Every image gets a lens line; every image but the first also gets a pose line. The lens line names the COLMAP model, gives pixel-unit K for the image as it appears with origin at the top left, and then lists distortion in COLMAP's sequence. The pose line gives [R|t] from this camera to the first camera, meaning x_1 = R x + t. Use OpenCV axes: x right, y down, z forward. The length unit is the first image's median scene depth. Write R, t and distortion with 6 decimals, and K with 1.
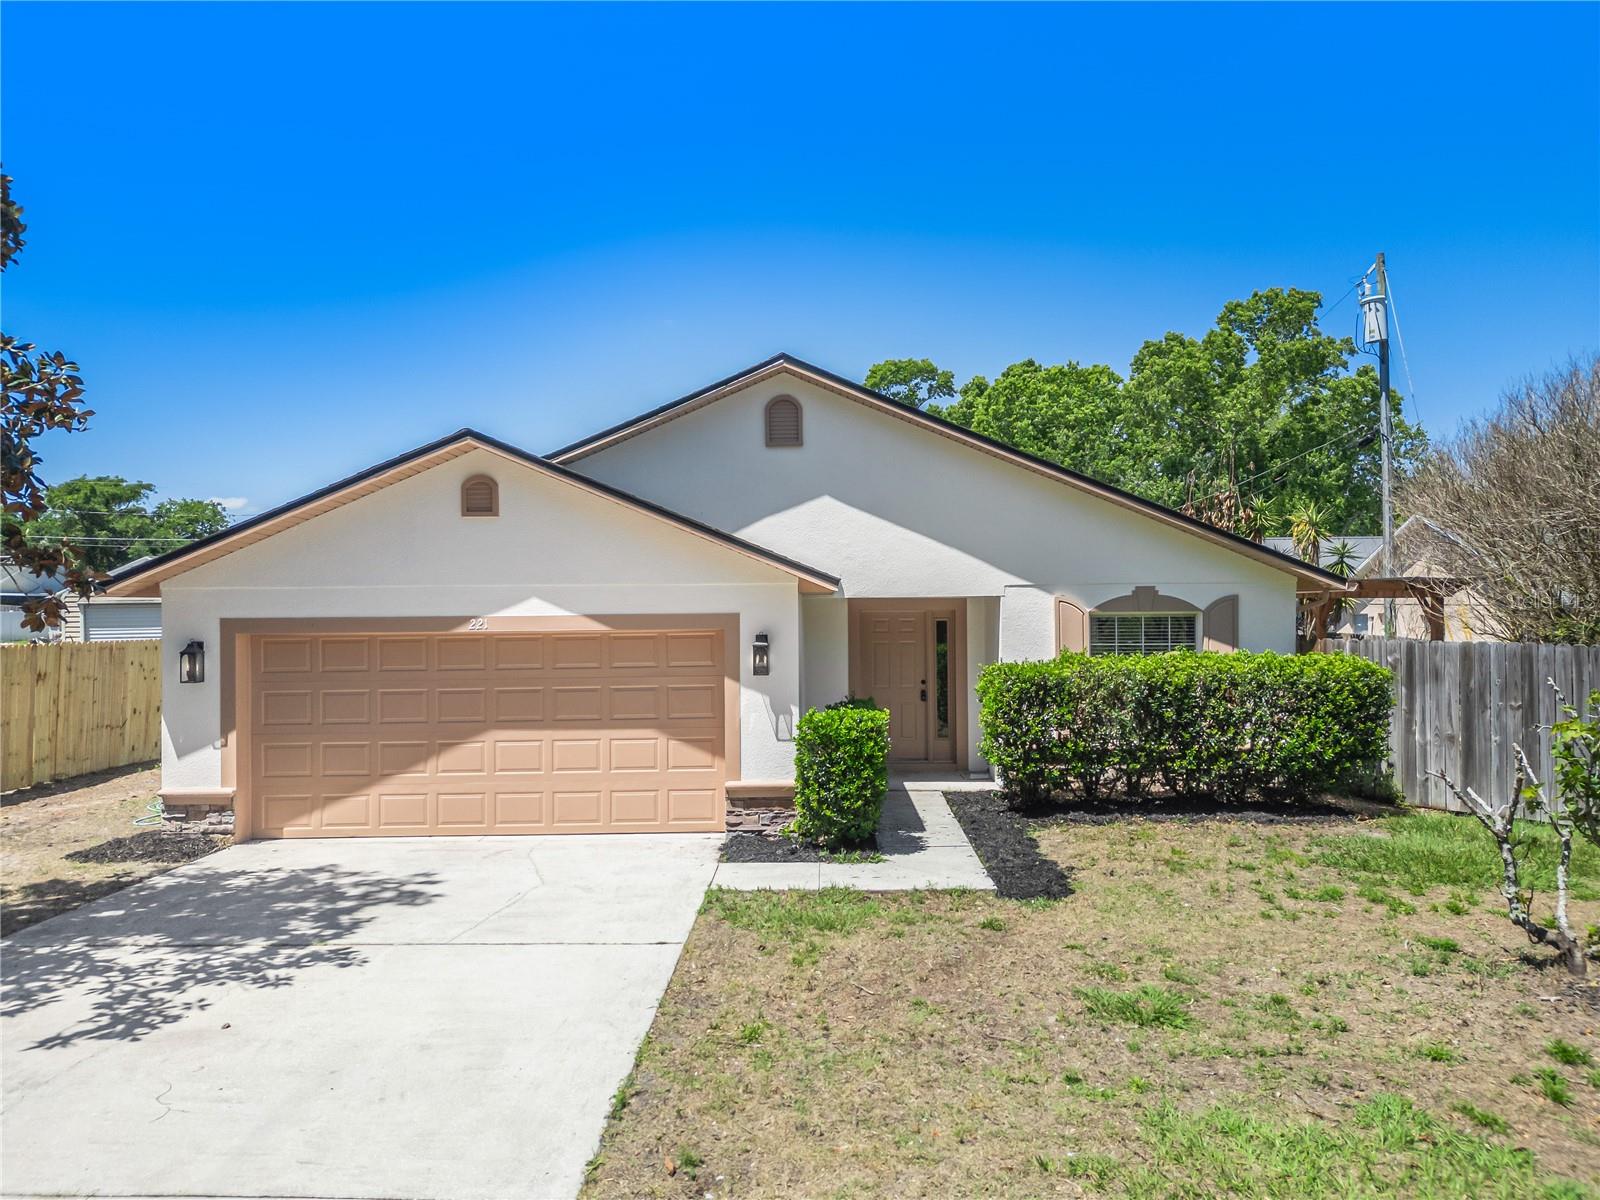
lens RADIAL K [[1128.5, 0, 809.1], [0, 1128.5, 594.0], [0, 0, 1]] dist [0.057702, -0.070106]
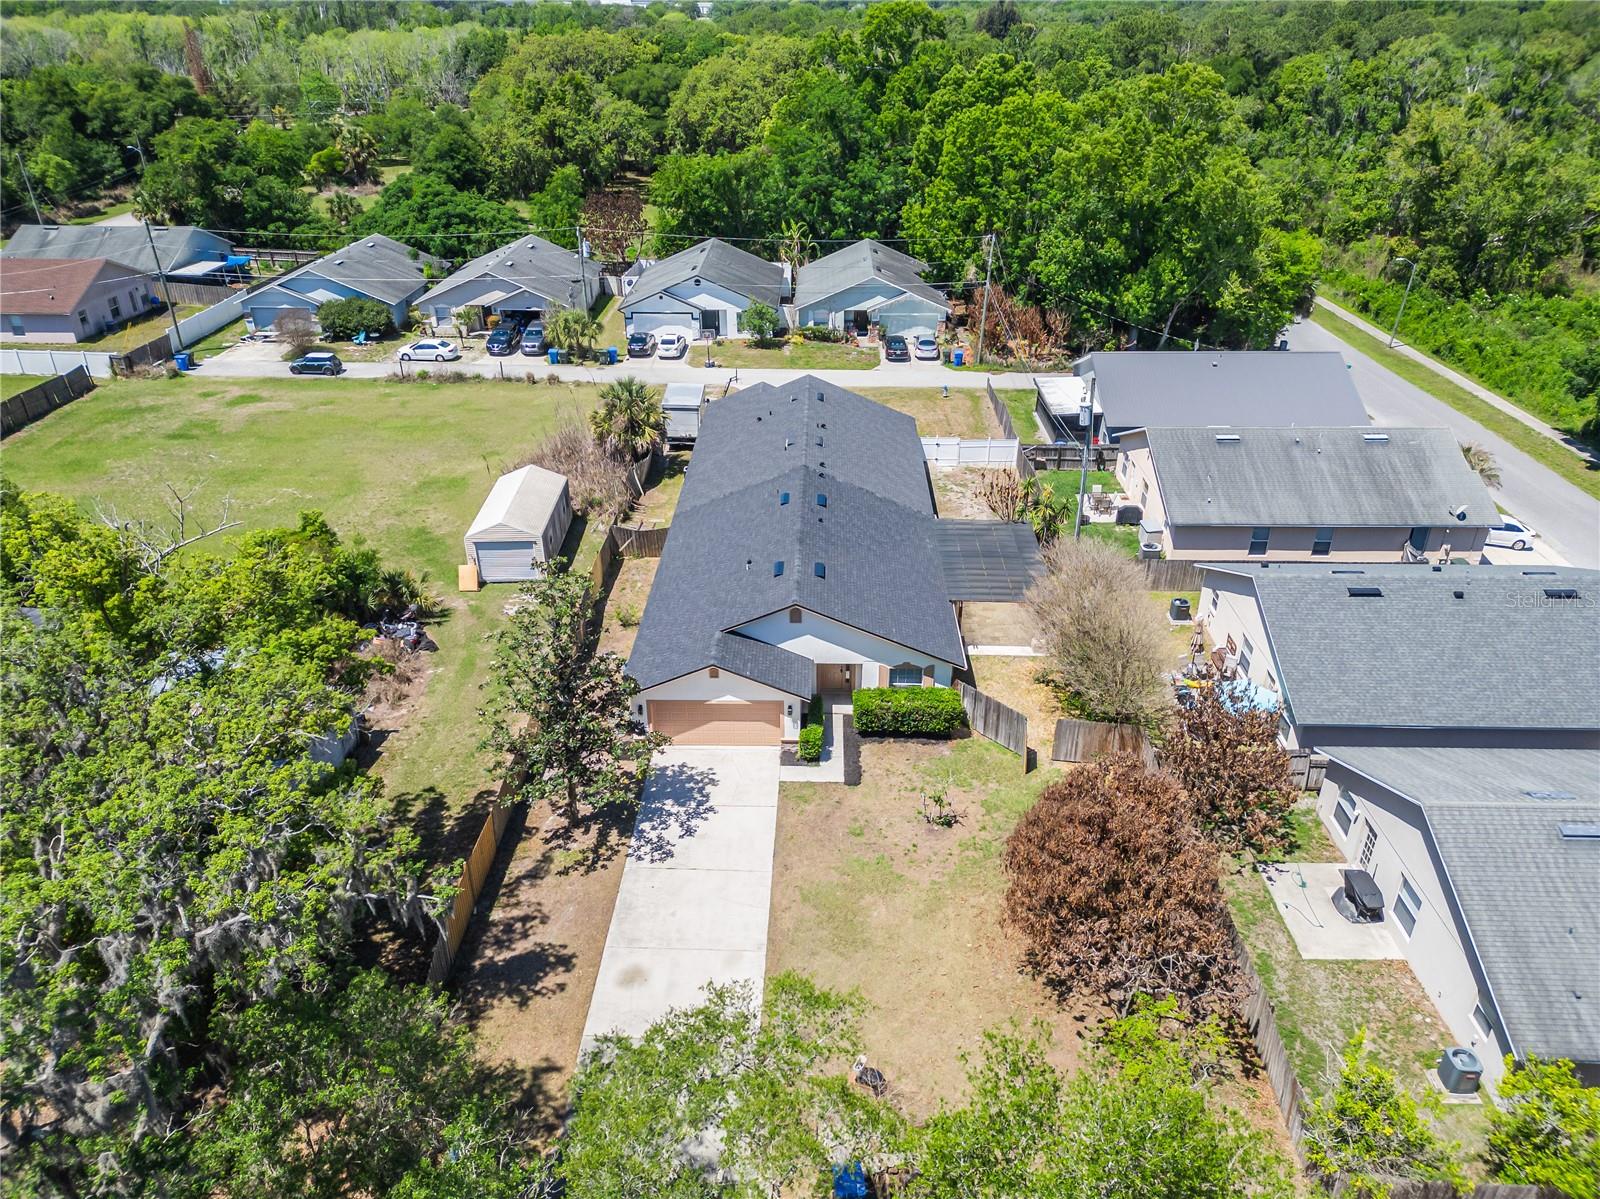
lens RADIAL K [[1128.5, 0, 809.1], [0, 1128.5, 593.5], [0, 0, 1]] dist [0.057702, -0.070106]
pose [[0.999934, 0.011246, 0.002425, 0.007433], [-0.011033, 0.877693, 0.479097, -2.046733], [0.003259, -0.479092, 0.877759, -2.073029]]
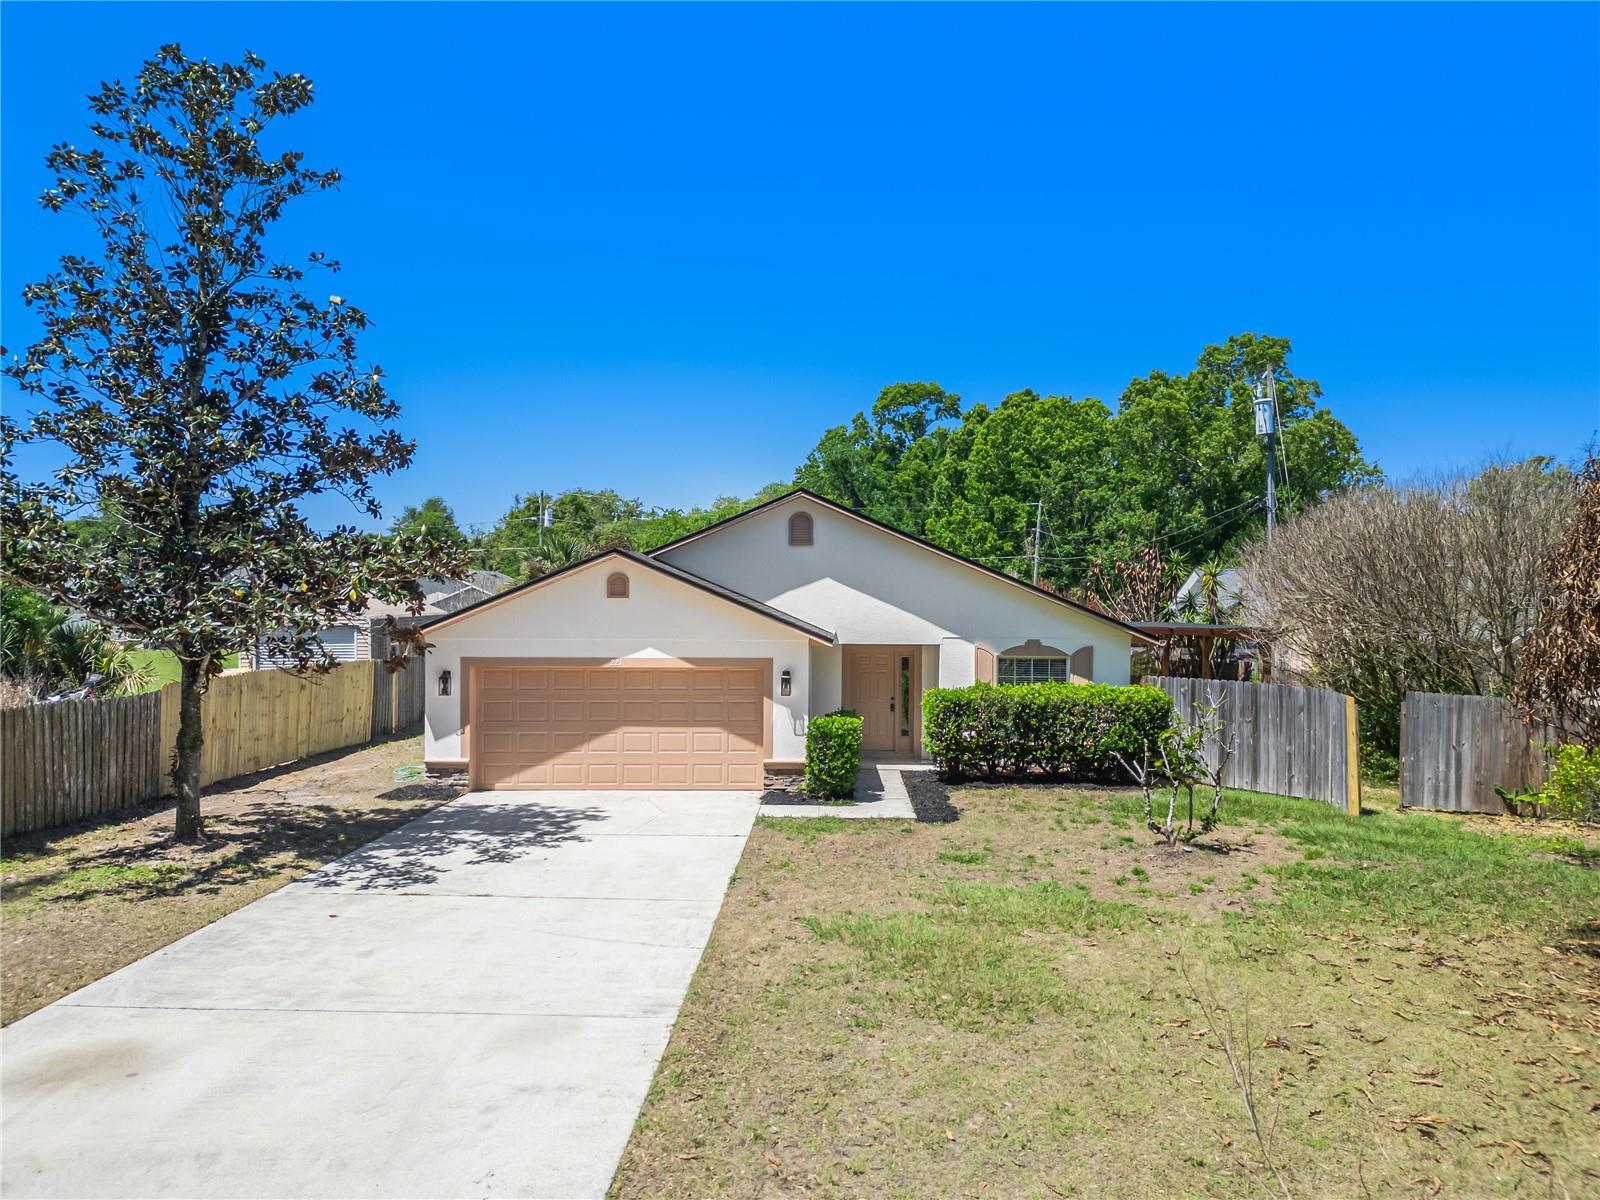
lens RADIAL K [[1128.5, 0, 809.1], [0, 1128.5, 594.0], [0, 0, 1]] dist [0.057702, -0.070106]
pose [[0.999863, 0.013179, -0.010040, 0.006156], [-0.013215, 0.999906, -0.003558, -0.070075], [0.009992, 0.003690, 0.999943, -0.641482]]
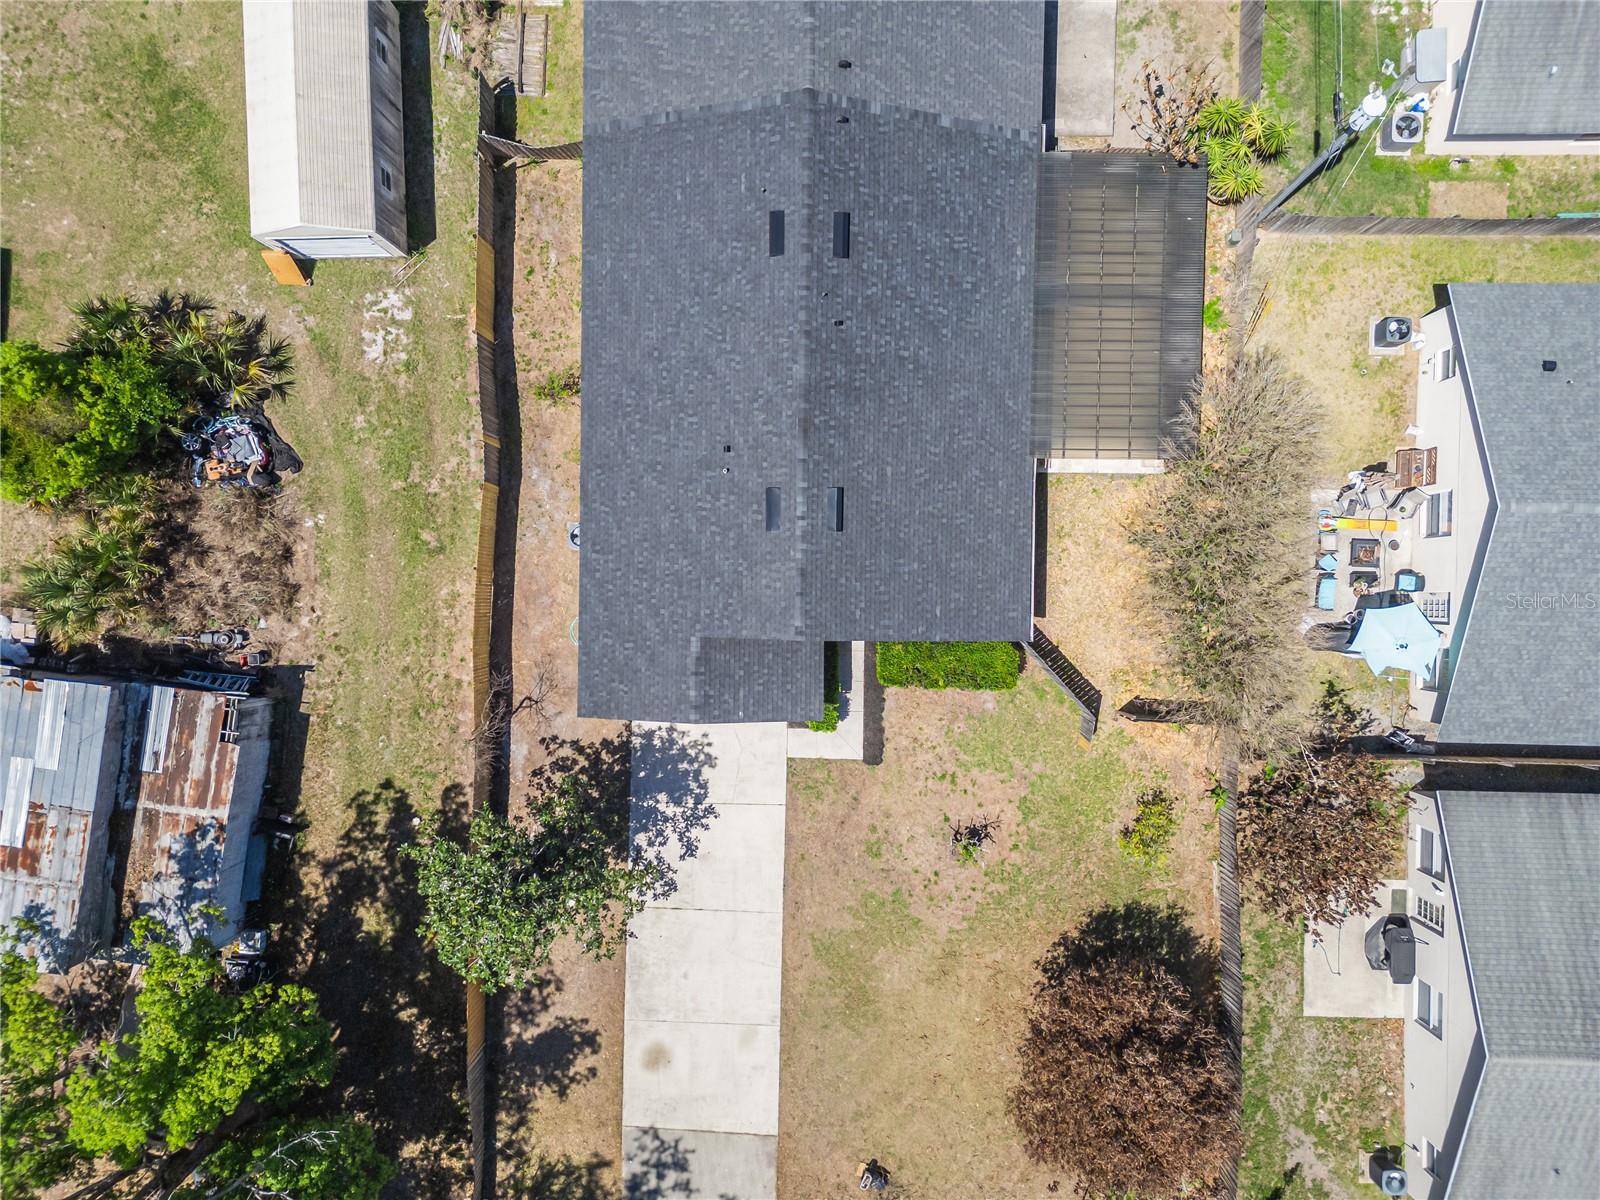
lens RADIAL K [[1128.5, 0, 809.1], [0, 1128.5, 594.0], [0, 0, 1]] dist [0.057702, -0.070106]
pose [[0.999909, 0.002218, -0.013324, 0.028240], [0.013362, -0.017991, 0.999749, -2.862439], [0.001977, -0.999836, -0.018019, 1.317359]]
